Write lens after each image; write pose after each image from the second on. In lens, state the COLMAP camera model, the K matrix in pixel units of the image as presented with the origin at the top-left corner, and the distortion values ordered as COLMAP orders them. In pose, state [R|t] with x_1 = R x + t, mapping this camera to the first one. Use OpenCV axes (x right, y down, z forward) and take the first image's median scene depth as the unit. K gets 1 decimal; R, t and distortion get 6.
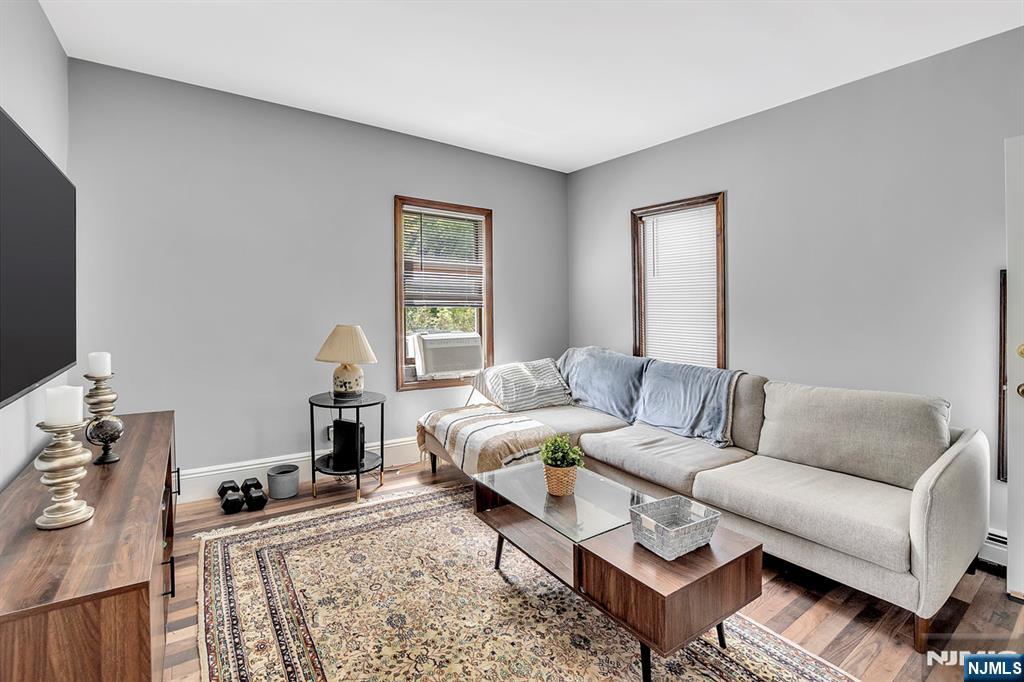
lens RADIAL K [[459.4, 0, 512.4], [0, 459.4, 322.3], [0, 0, 1]] dist [-0.001559, -0.000078]
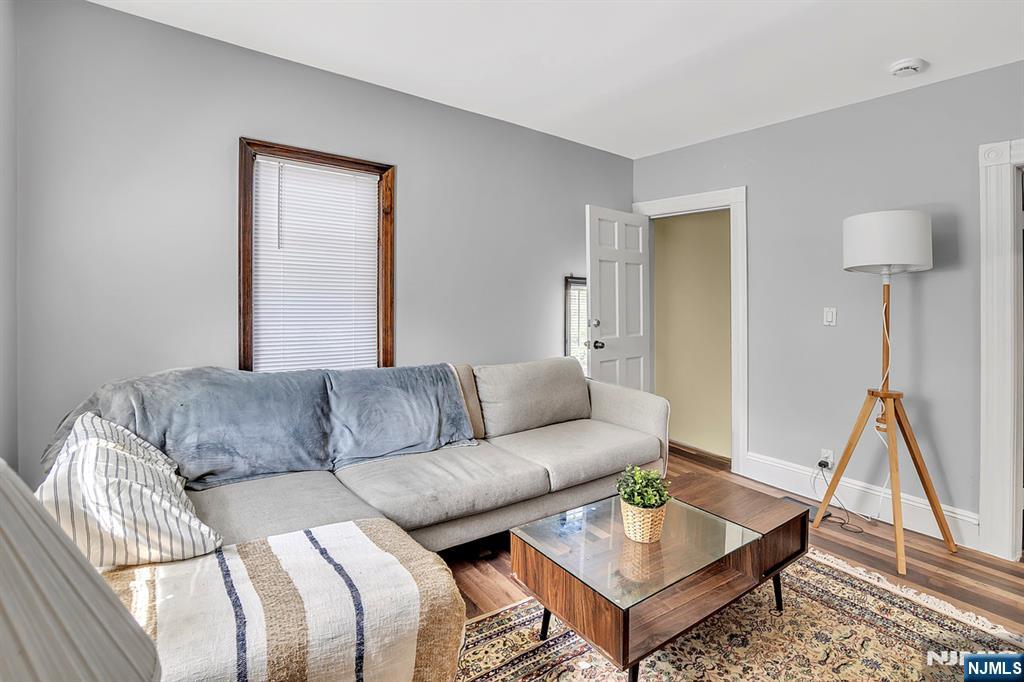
lens RADIAL K [[479.0, 0, 509.1], [0, 479.0, 293.2], [0, 0, 1]] dist [-0.016965, -0.000226]
pose [[-0.016436, 0.004117, 0.999856, -0.471736], [0.007567, 0.999963, -0.003993, -0.034239], [-0.999836, 0.007500, -0.016467, 0.808291]]
